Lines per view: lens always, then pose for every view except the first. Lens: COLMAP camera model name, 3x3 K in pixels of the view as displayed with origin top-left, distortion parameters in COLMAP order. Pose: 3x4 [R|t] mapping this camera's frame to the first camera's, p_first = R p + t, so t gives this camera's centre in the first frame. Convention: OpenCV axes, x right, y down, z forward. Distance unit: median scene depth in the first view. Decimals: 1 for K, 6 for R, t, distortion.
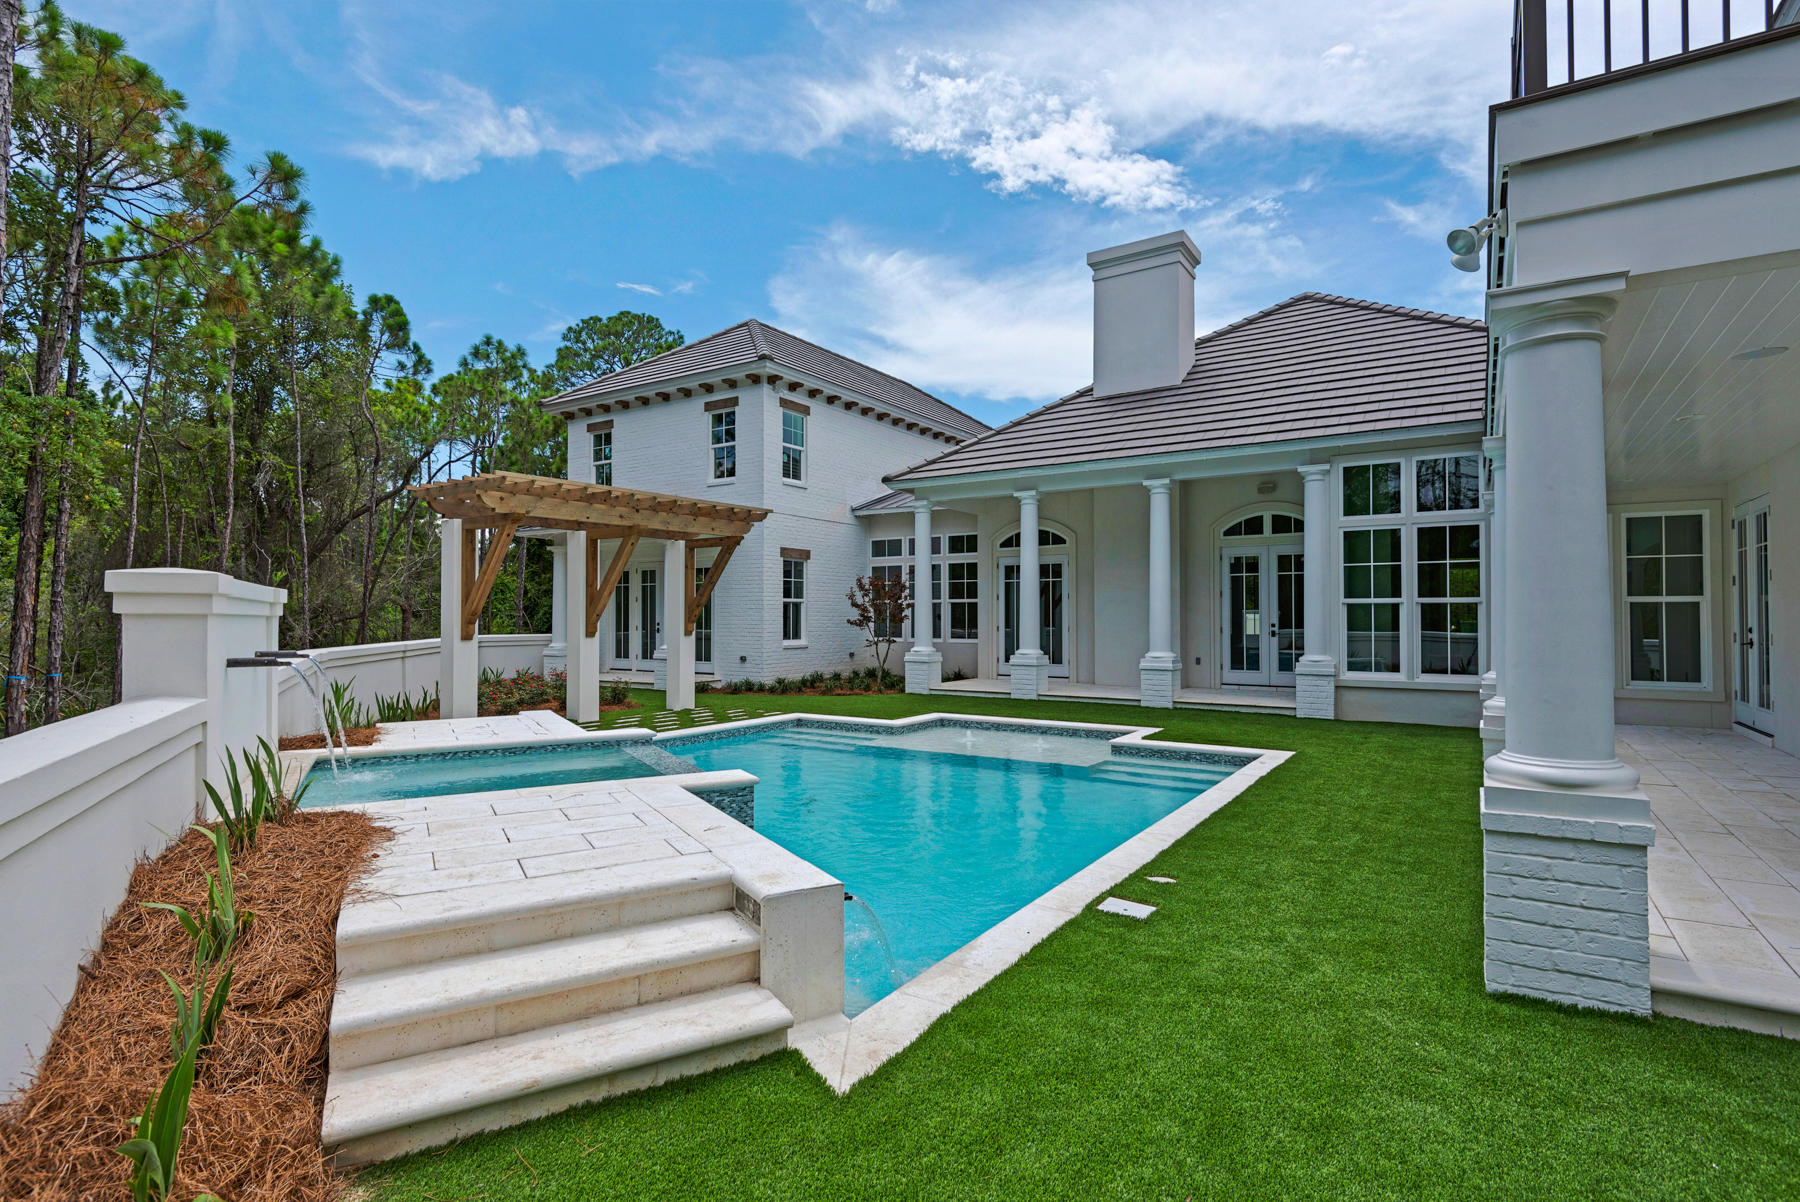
lens RADIAL K [[872.1, 0, 900.0], [0, 872.1, 601.0], [0, 0, 1]] dist [-0.003286, -0.000424]
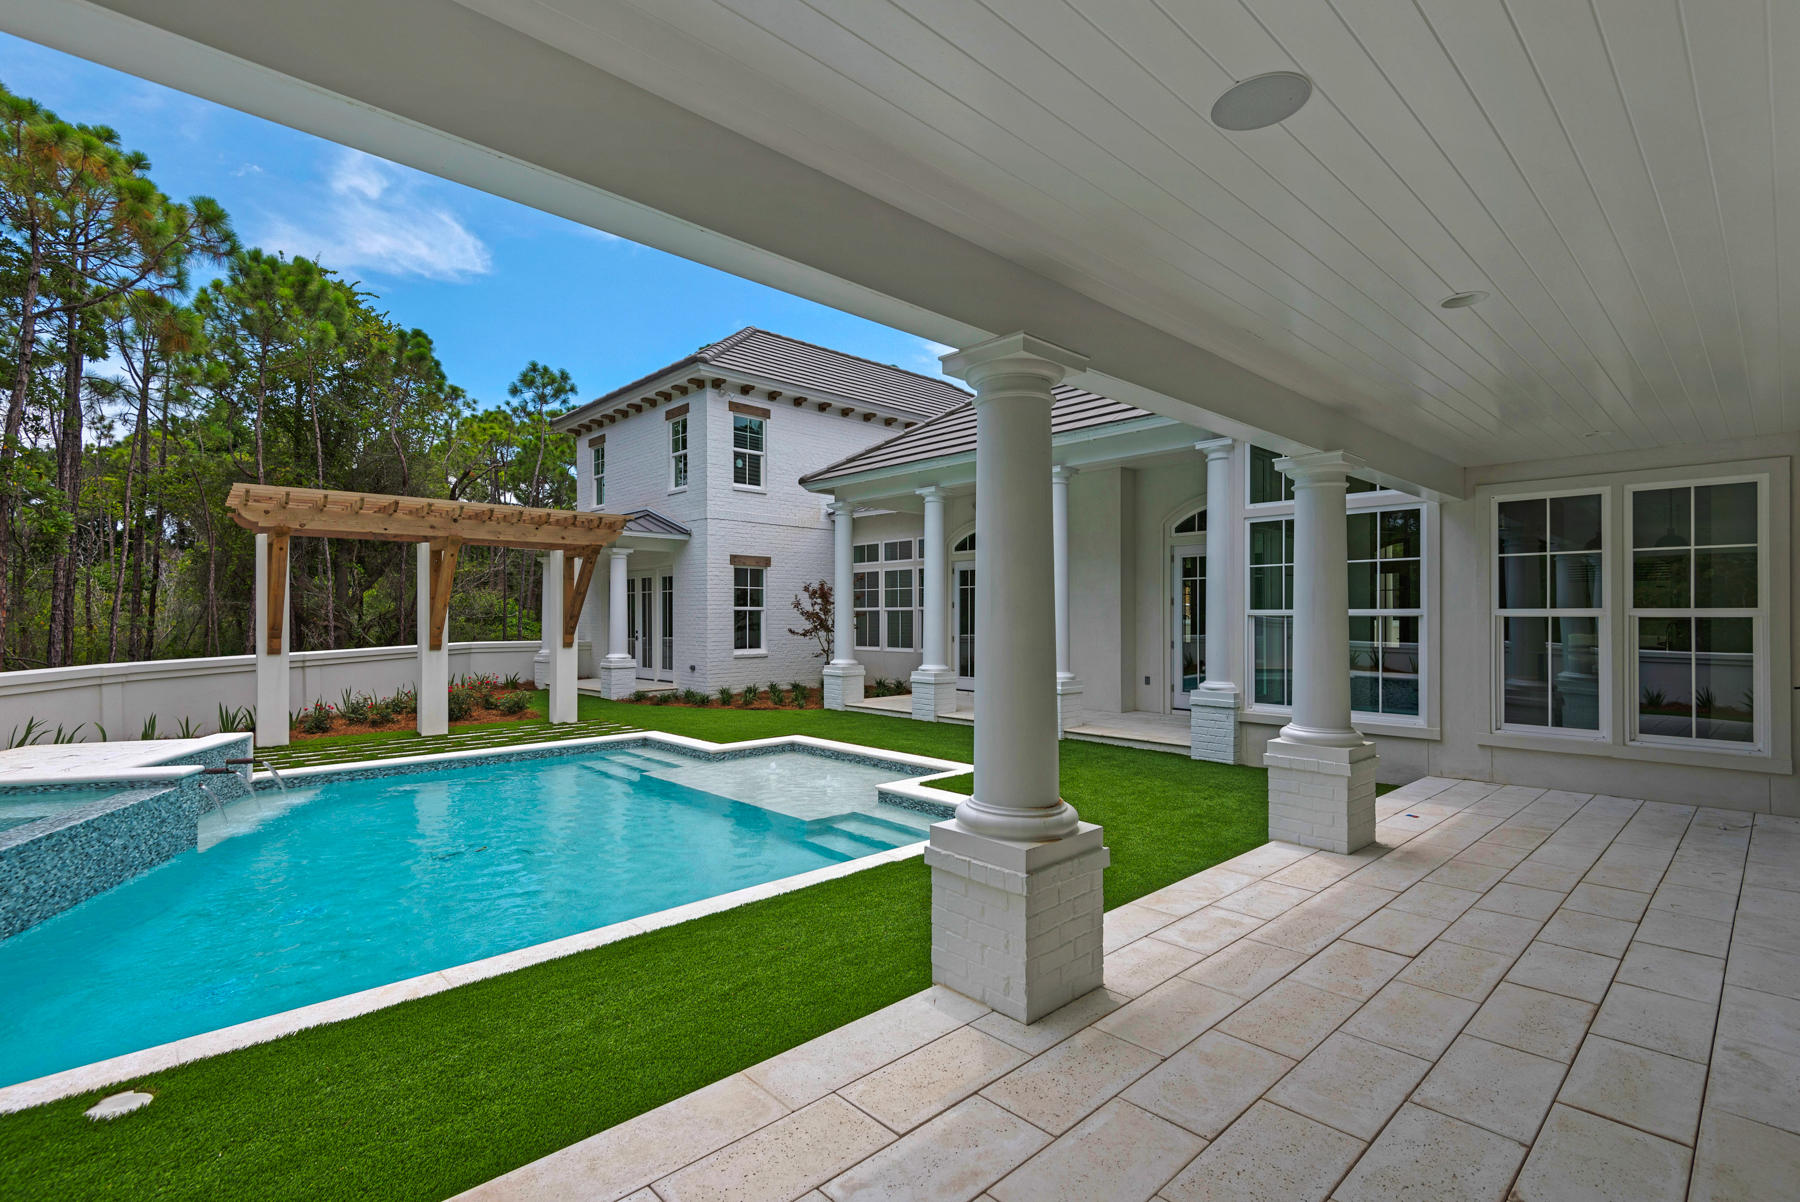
lens RADIAL K [[811.4, 0, 894.2], [0, 811.4, 606.3], [0, 0, 1]] dist [-0.000269, 0.000016]
pose [[0.974735, -0.002847, -0.223346, 0.248775], [0.004035, 0.999980, 0.004866, -0.007378], [0.223327, -0.005644, 0.974727, 0.154493]]
